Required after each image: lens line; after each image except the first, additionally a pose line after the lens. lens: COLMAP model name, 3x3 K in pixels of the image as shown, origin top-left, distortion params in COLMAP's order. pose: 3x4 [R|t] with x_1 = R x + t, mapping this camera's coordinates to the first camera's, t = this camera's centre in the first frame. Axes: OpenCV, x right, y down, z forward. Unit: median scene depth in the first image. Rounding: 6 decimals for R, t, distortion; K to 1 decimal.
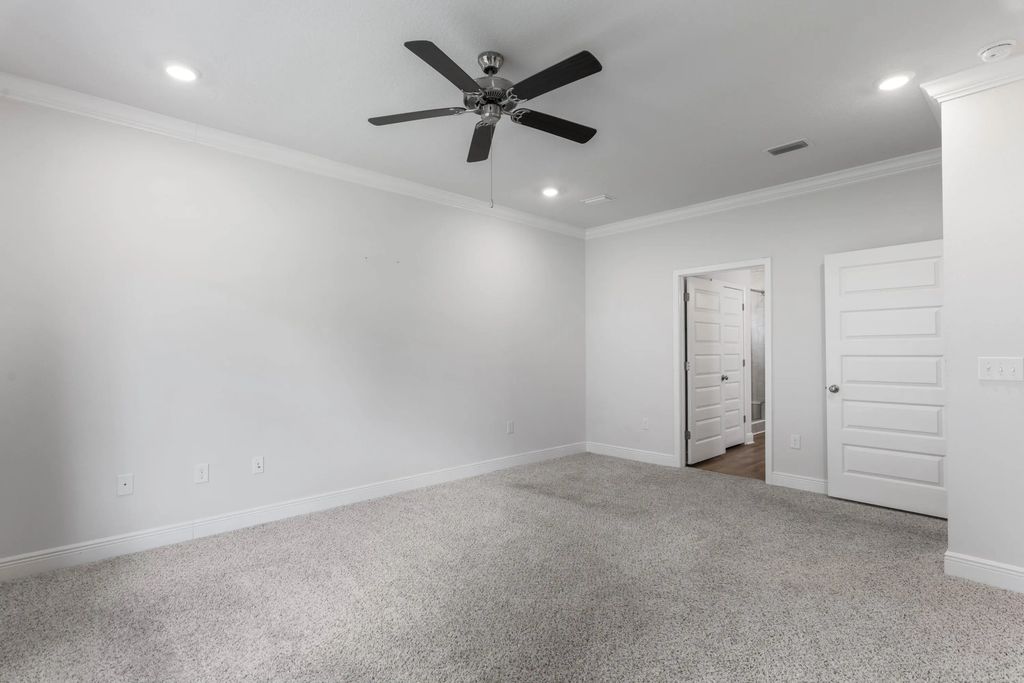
lens RADIAL K [[507.0, 0, 516.6], [0, 507.0, 344.2], [0, 0, 1]] dist [0.004955, -0.001935]
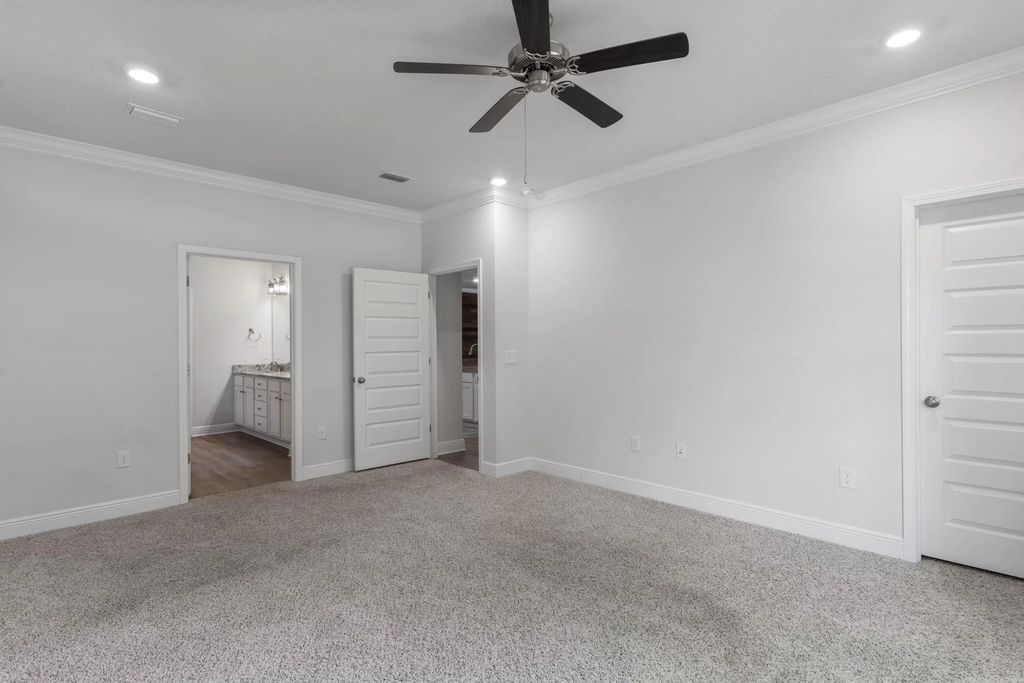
lens RADIAL K [[507.0, 0, 516.2], [0, 507.0, 341.6], [0, 0, 1]] dist [0.004955, -0.001935]
pose [[-0.014181, 0.007608, 0.999871, -0.584480], [-0.005416, 0.999956, -0.007686, 0.003686], [-0.999885, -0.005525, -0.014139, 0.654703]]
